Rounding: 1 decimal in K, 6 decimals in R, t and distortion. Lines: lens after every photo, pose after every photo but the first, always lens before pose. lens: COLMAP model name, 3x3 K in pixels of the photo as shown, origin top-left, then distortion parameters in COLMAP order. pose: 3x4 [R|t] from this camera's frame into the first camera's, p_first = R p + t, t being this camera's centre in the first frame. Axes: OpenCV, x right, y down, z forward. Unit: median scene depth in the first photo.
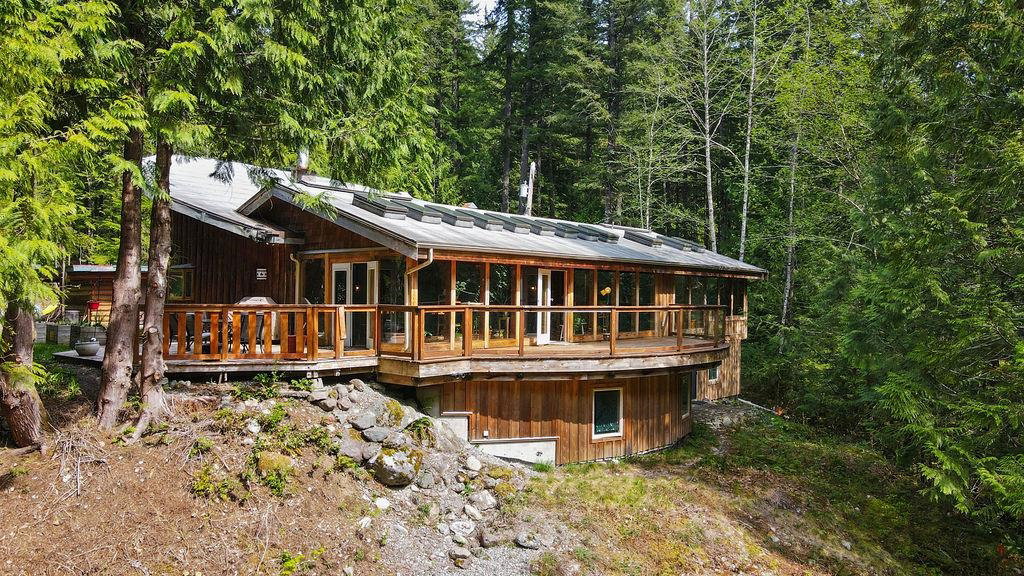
lens RADIAL K [[753.7, 0, 510.3], [0, 753.7, 288.2], [0, 0, 1]] dist [0.000653, 0.006952]
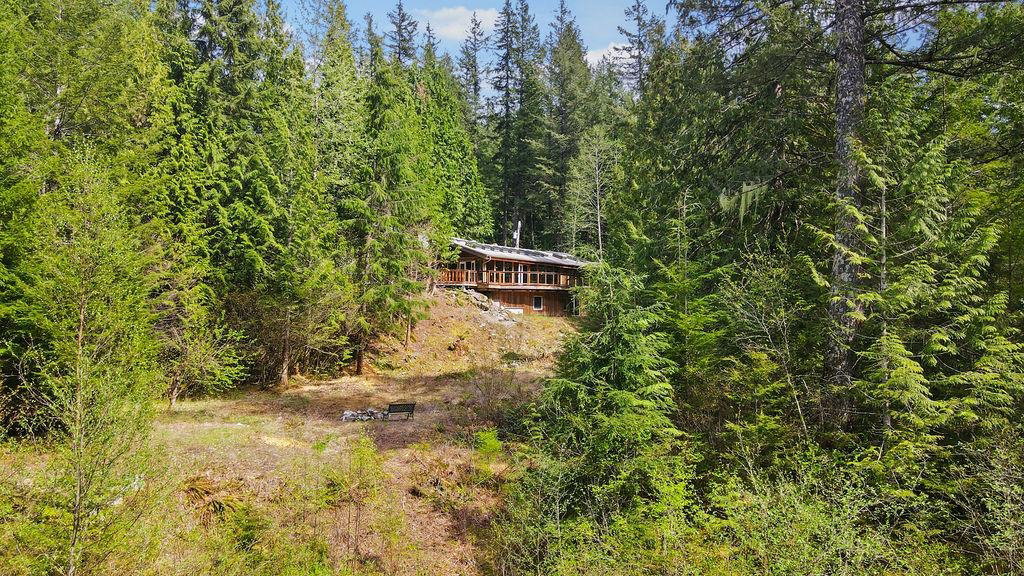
lens RADIAL K [[753.7, 0, 513.1], [0, 753.7, 288.6], [0, 0, 1]] dist [0.000653, 0.006952]
pose [[0.999905, -0.001254, 0.013723, -0.036693], [0.001802, 0.999196, -0.040049, 0.231878], [-0.013662, 0.040070, 0.999103, -2.487119]]
